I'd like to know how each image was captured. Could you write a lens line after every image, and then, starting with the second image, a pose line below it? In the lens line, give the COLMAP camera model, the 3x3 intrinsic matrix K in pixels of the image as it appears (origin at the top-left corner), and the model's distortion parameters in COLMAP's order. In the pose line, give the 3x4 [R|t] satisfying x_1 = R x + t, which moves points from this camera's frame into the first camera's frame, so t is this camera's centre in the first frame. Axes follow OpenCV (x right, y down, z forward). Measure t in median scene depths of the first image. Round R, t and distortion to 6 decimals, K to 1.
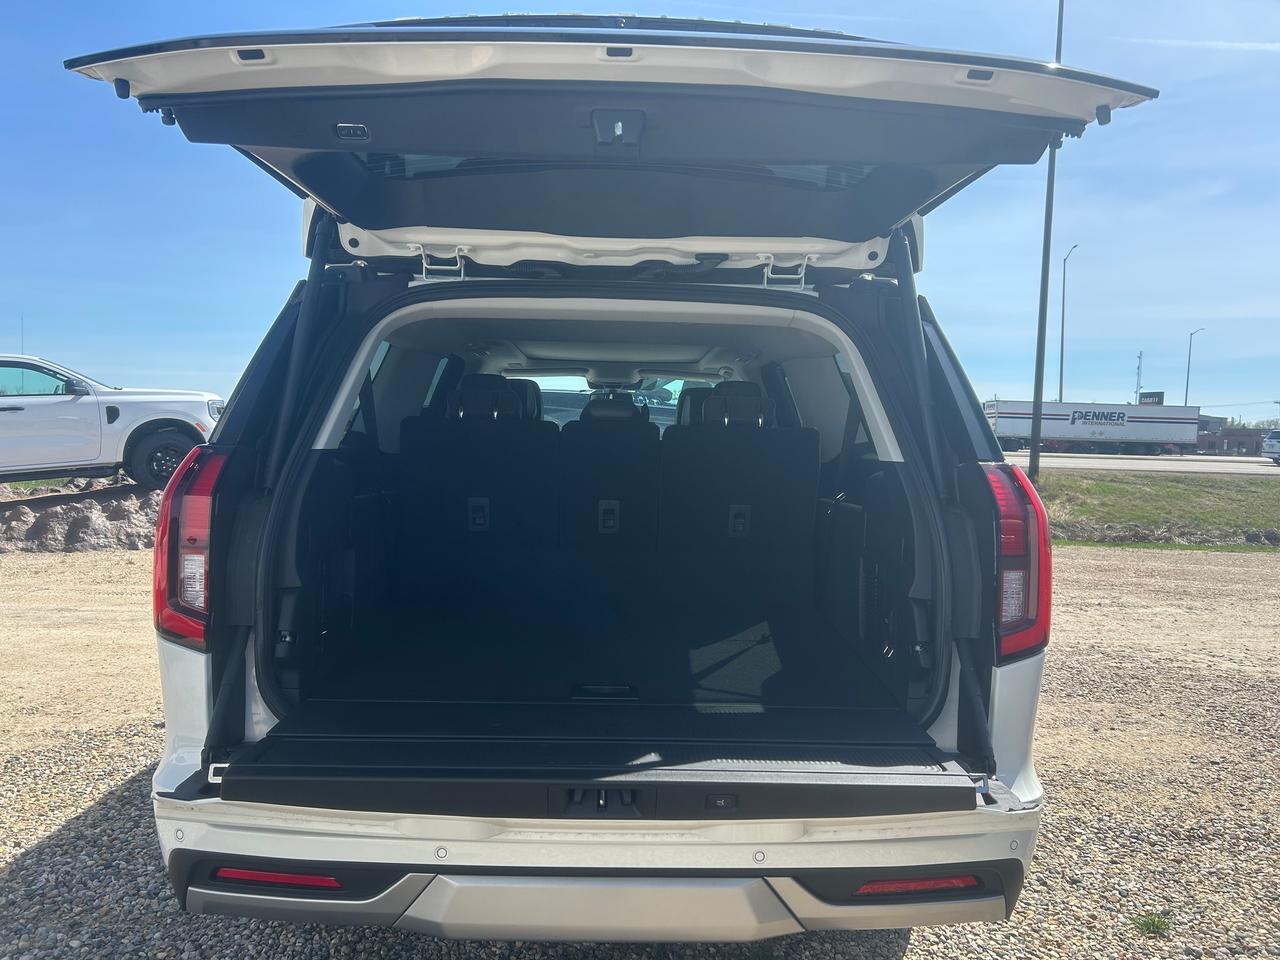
lens RADIAL K [[976.0, 0, 635.4], [0, 976.0, 479.9], [0, 0, 1]] dist [0.026914, -0.004683]
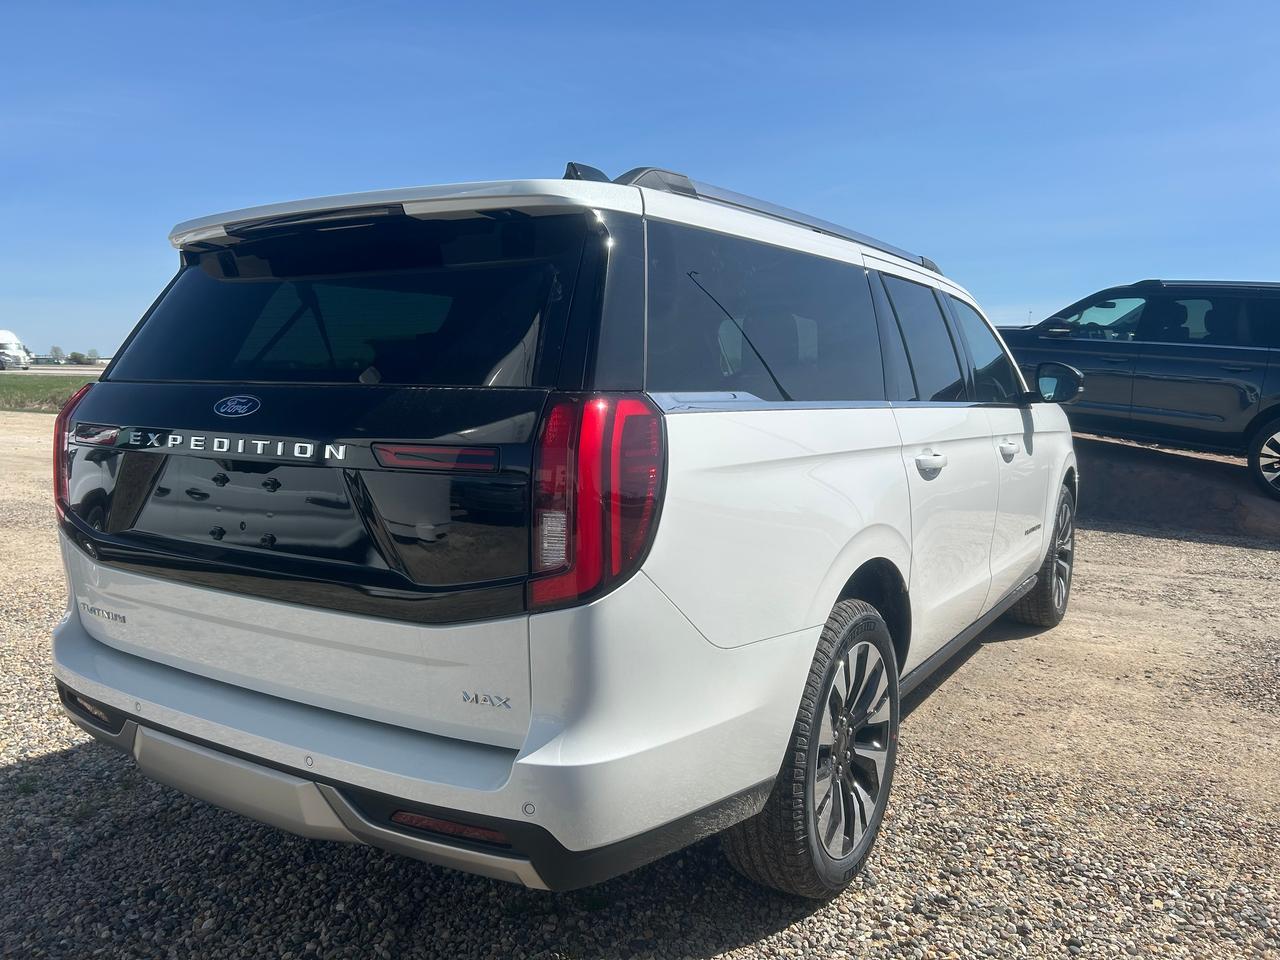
lens RADIAL K [[976.0, 0, 643.3], [0, 976.0, 474.2], [0, 0, 1]] dist [0.026914, -0.004683]
pose [[0.831725, 0.039794, -0.553760, 0.496062], [-0.014174, 0.998625, 0.050474, 0.006455], [0.555007, -0.034131, 0.831145, 0.158651]]
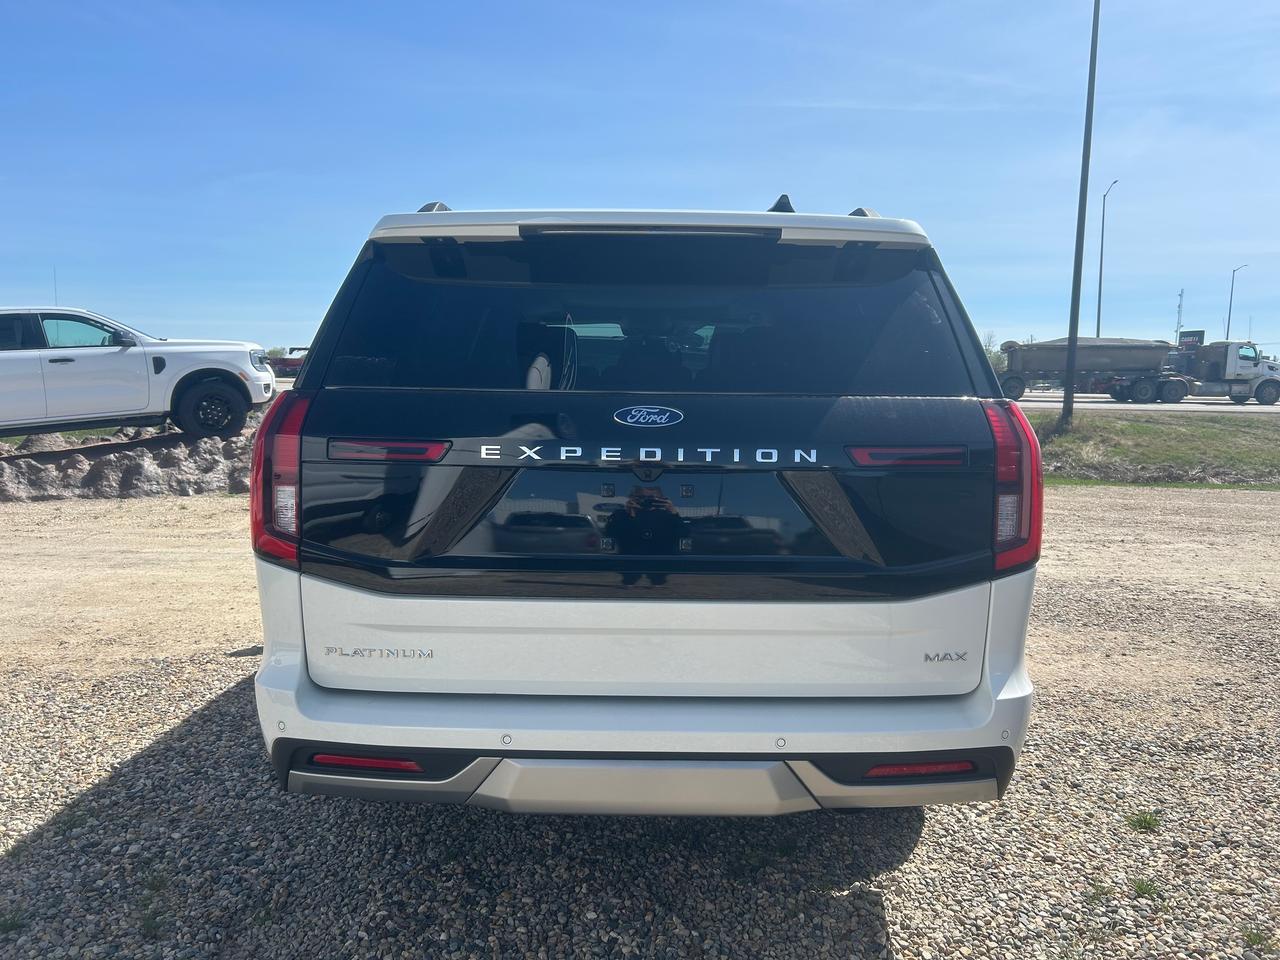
lens RADIAL K [[976.0, 0, 641.4], [0, 976.0, 481.1], [0, 0, 1]] dist [0.026914, -0.004683]
pose [[0.999614, -0.007238, -0.026833, -0.002261], [0.008738, 0.998380, 0.056216, 0.004983], [0.026383, -0.056428, 0.998058, -0.067985]]
